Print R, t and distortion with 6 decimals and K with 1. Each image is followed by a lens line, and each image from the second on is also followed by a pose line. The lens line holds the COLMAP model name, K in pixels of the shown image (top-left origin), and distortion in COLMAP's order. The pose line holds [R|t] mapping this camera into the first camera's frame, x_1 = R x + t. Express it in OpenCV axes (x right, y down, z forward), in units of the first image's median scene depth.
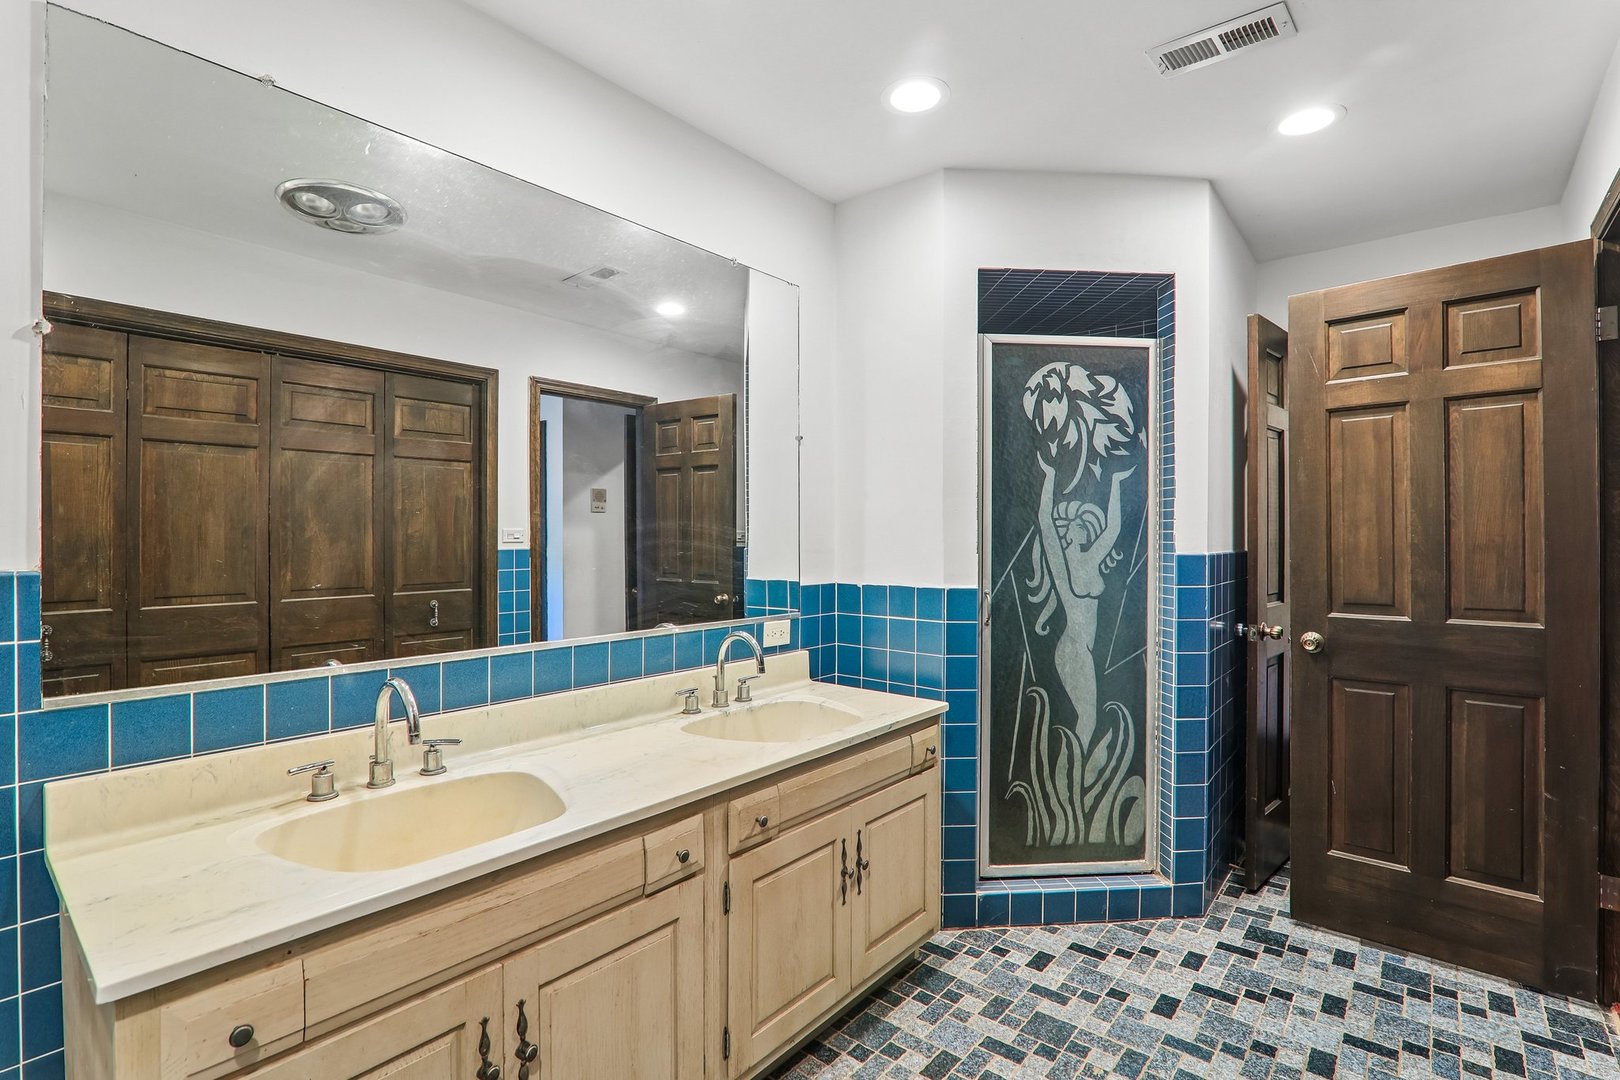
lens RADIAL K [[747.6, 0, 806.8], [0, 747.6, 534.9], [0, 0, 1]] dist [-0.016964, 0.001980]
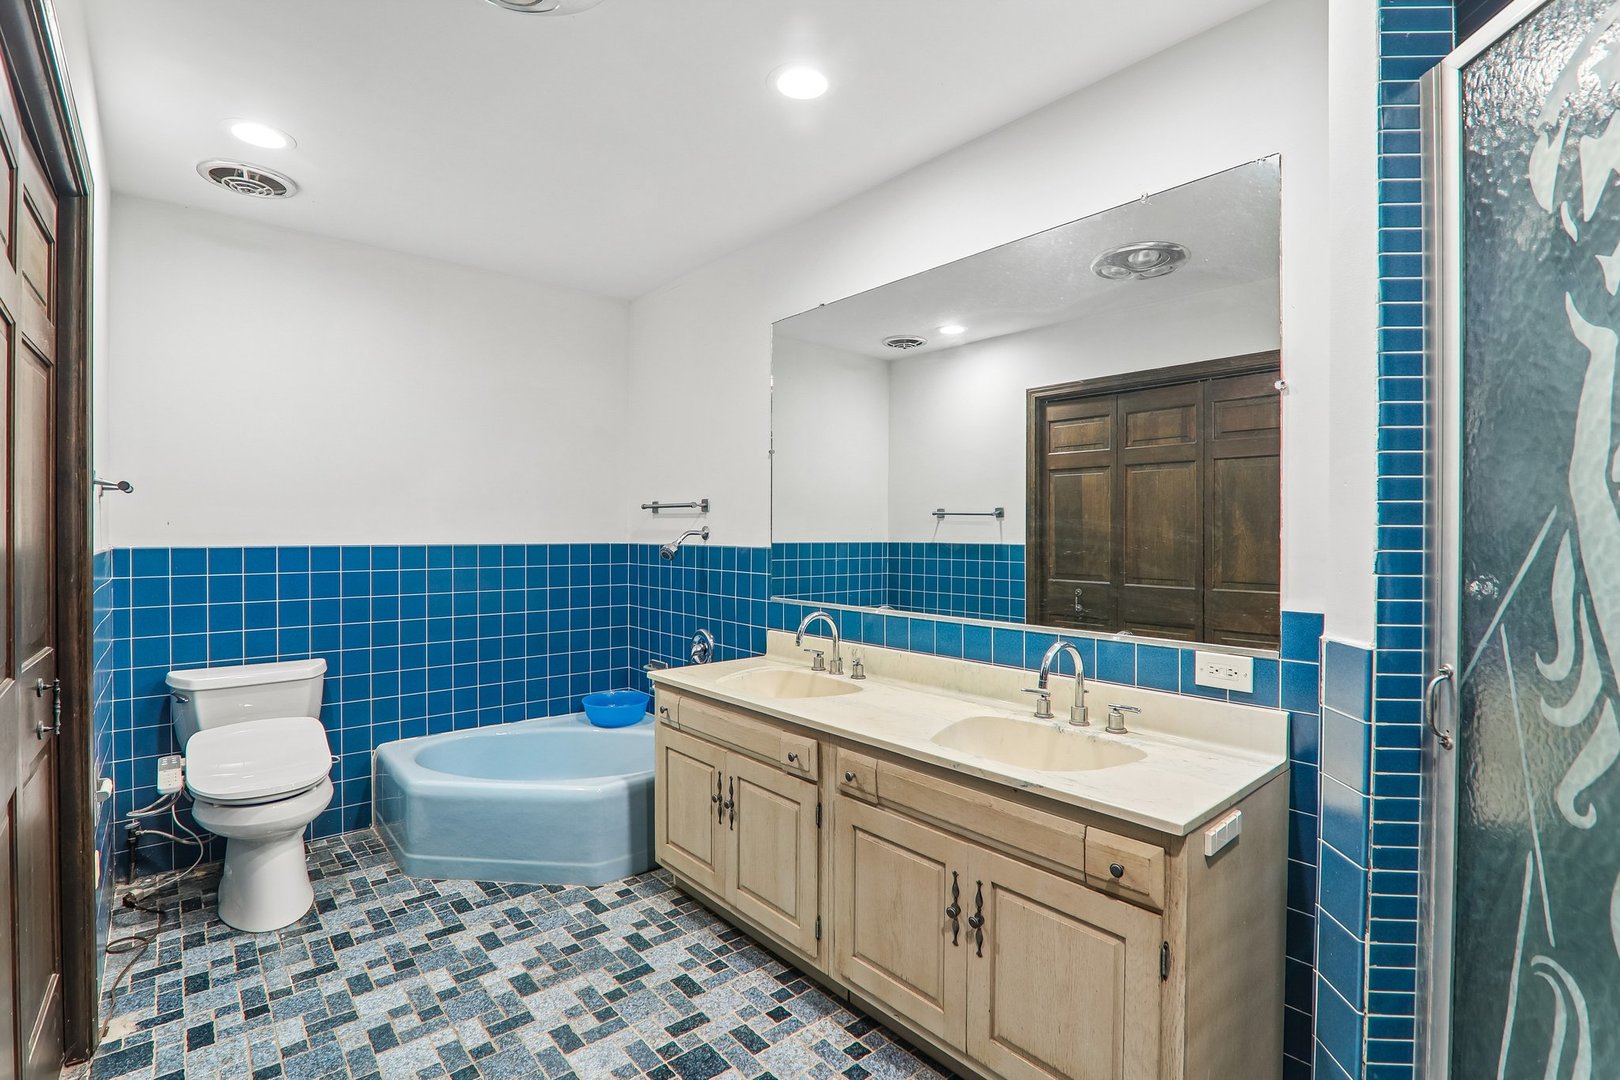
lens RADIAL K [[747.6, 0, 808.7], [0, 747.6, 538.9], [0, 0, 1]] dist [-0.016964, 0.001980]
pose [[-0.147445, 0.008086, -0.989037, 0.776821], [-0.000402, 0.999966, 0.008235, -0.000080], [0.989070, 0.001611, -0.147437, 0.775727]]
